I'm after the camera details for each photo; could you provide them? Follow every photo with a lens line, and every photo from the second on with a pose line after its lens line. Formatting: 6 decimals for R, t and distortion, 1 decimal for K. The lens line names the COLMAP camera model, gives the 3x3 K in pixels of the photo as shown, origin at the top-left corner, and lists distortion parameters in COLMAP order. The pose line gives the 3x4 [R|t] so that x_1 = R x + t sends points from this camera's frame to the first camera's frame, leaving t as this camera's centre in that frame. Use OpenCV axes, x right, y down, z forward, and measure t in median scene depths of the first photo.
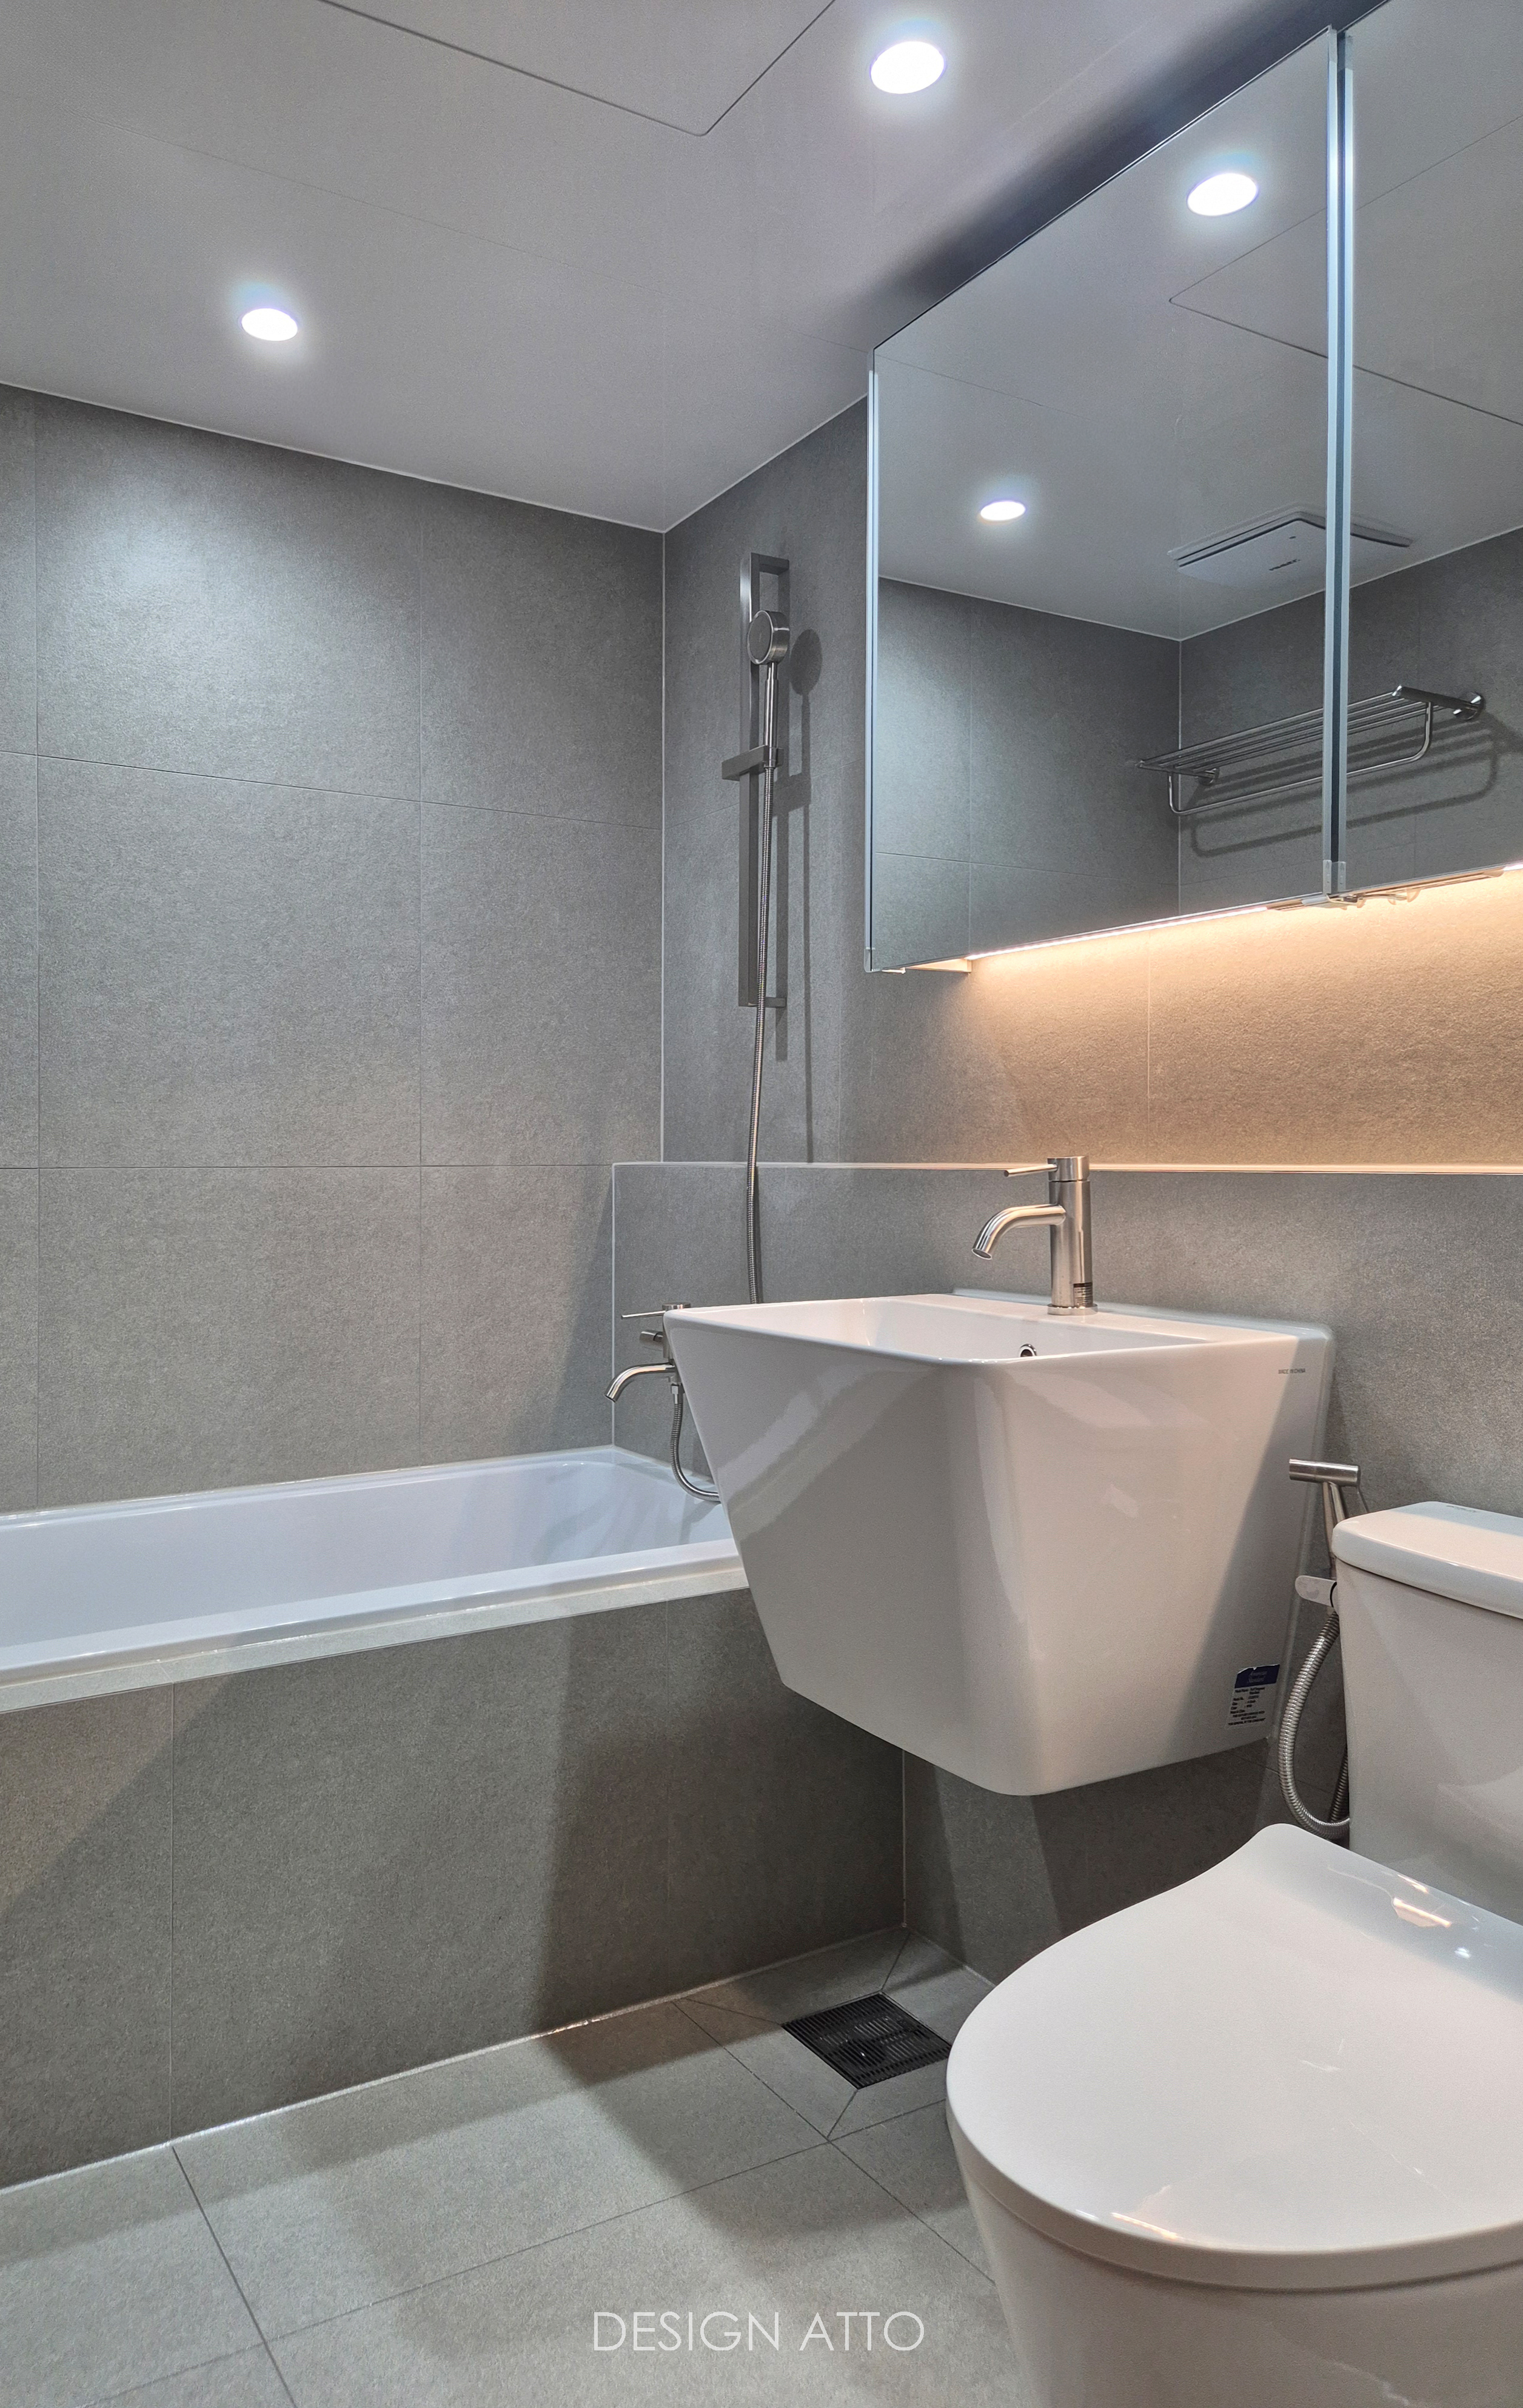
lens RADIAL K [[1828.1, 0, 803.6], [0, 1828.1, 1070.0], [0, 0, 1]] dist [0.037744, -0.053539]
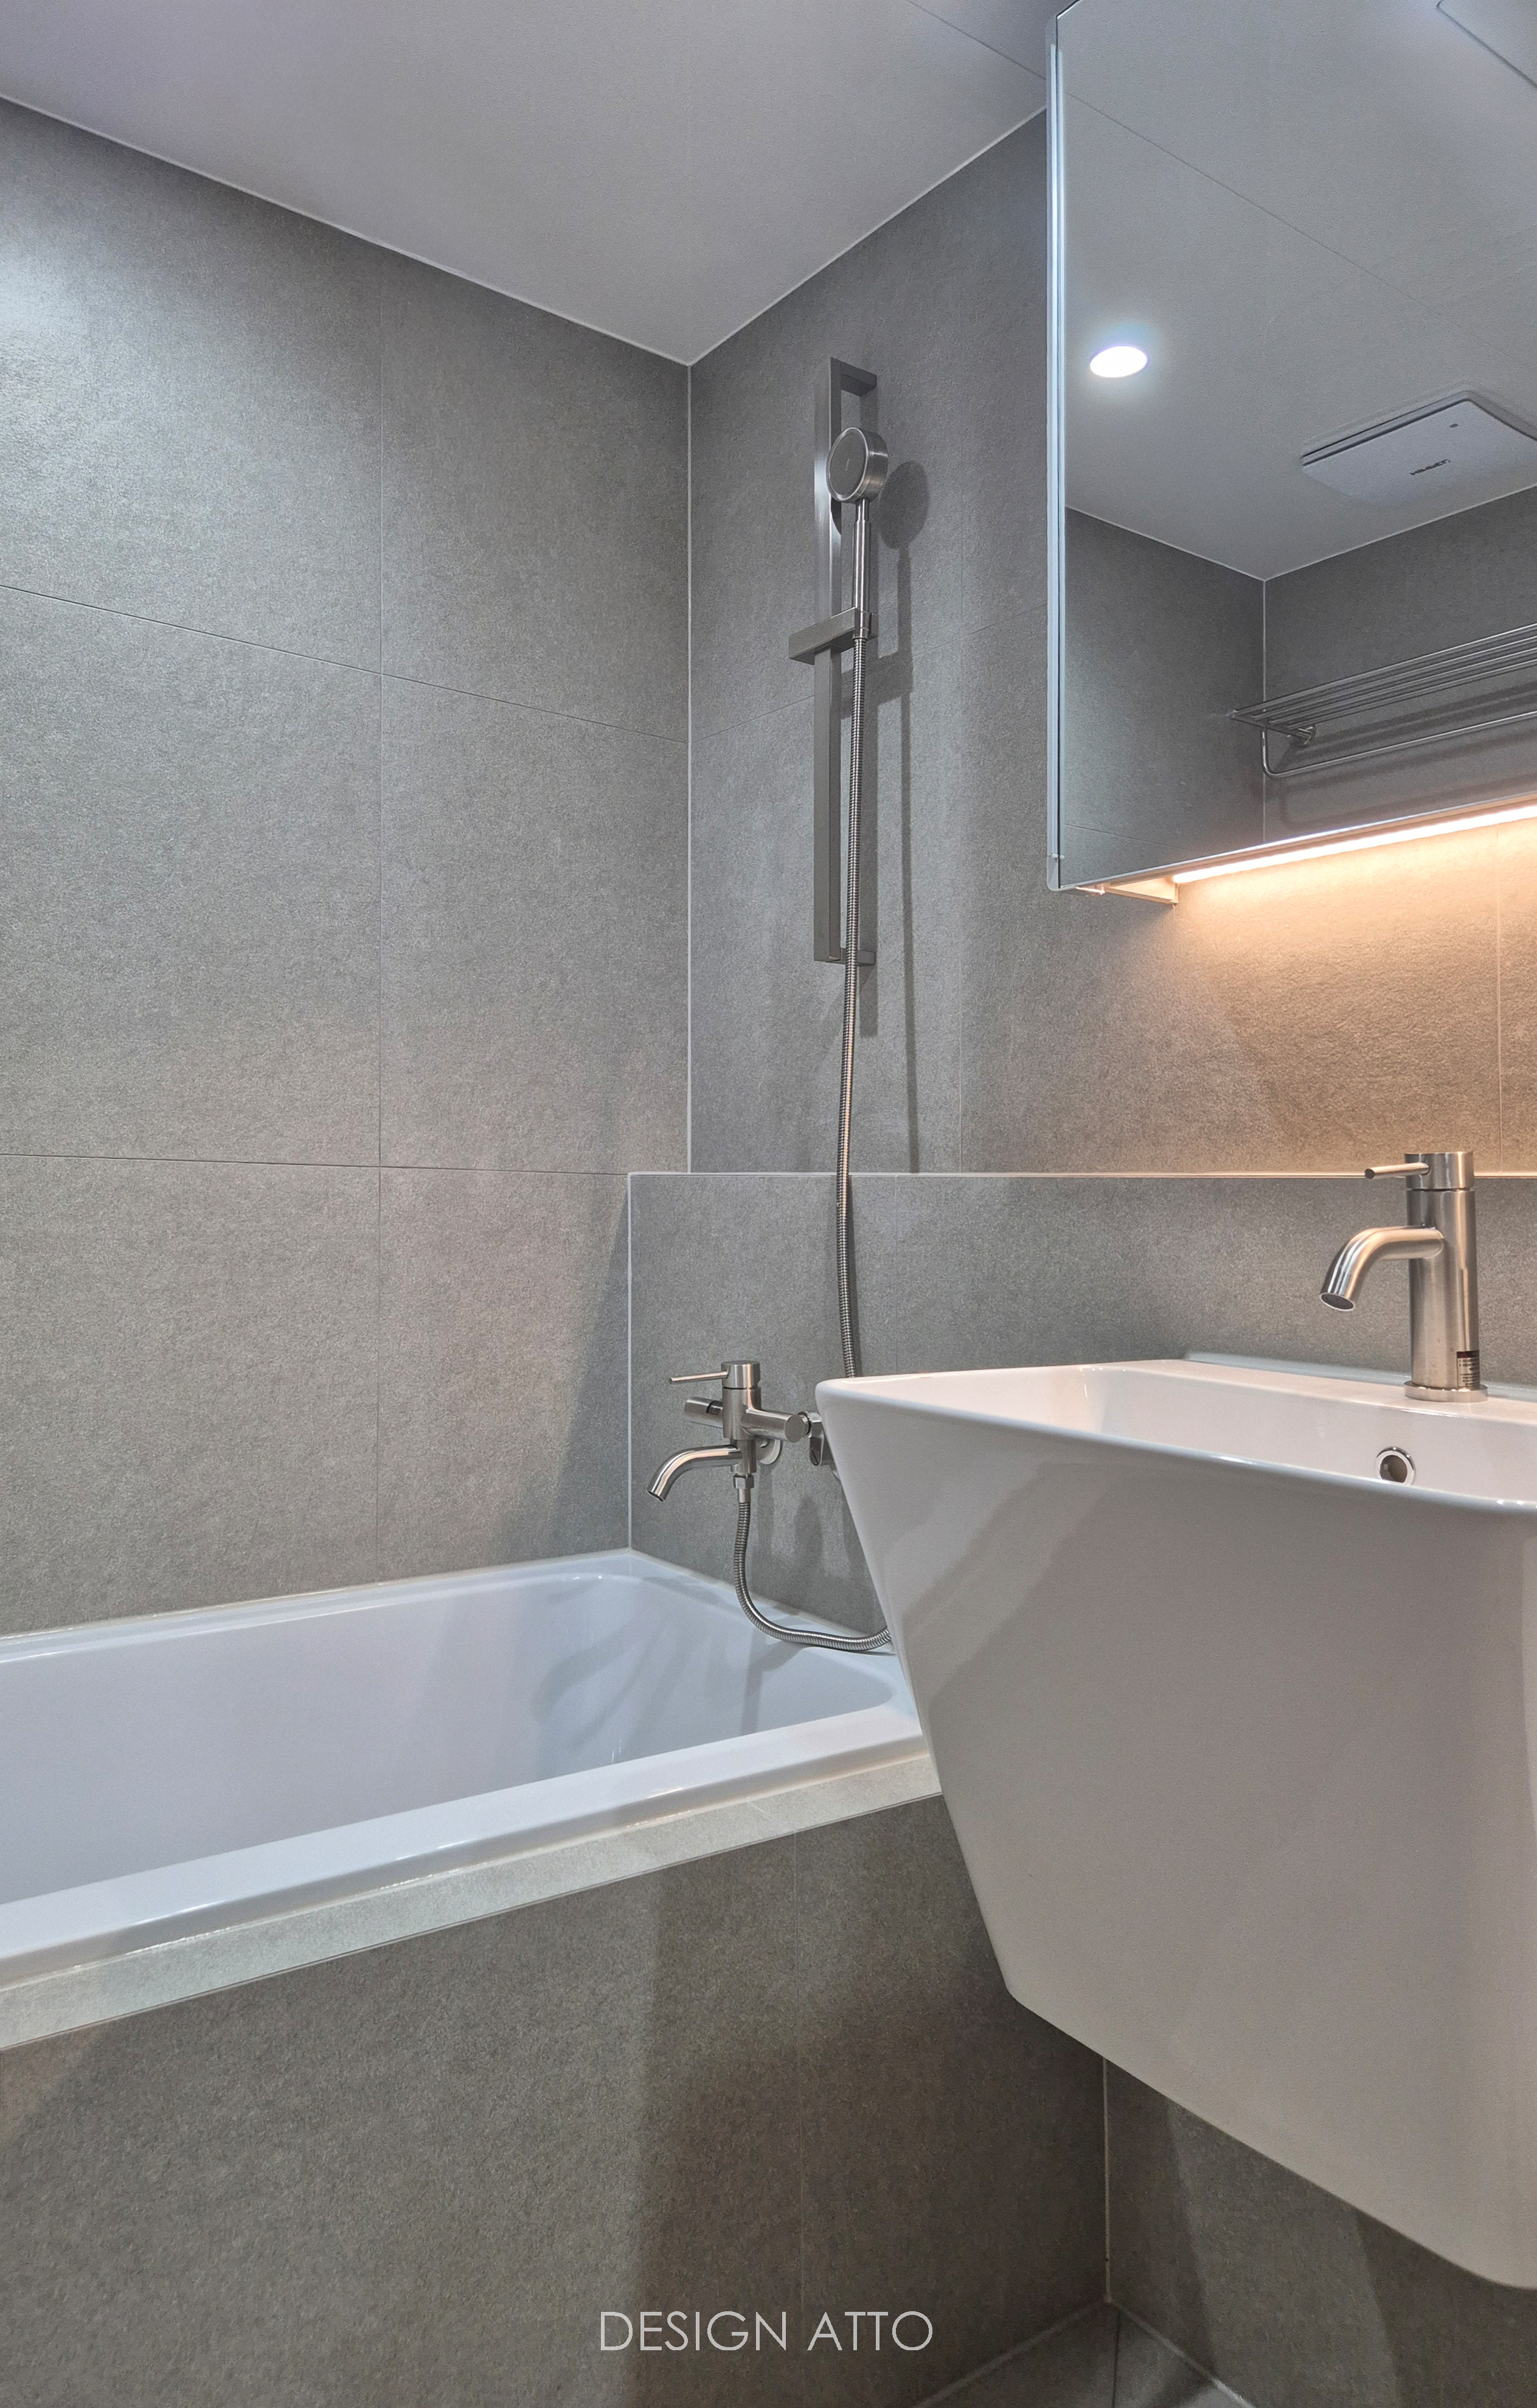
lens RADIAL K [[1792.1, 0, 759.6], [0, 1792.1, 1159.3], [0, 0, 1]] dist [0.053028, -0.064708]
pose [[0.998796, 0.020964, 0.044361, -0.090226], [-0.021968, 0.999511, 0.022265, 0.030385], [-0.043872, -0.023212, 0.998767, 0.281798]]
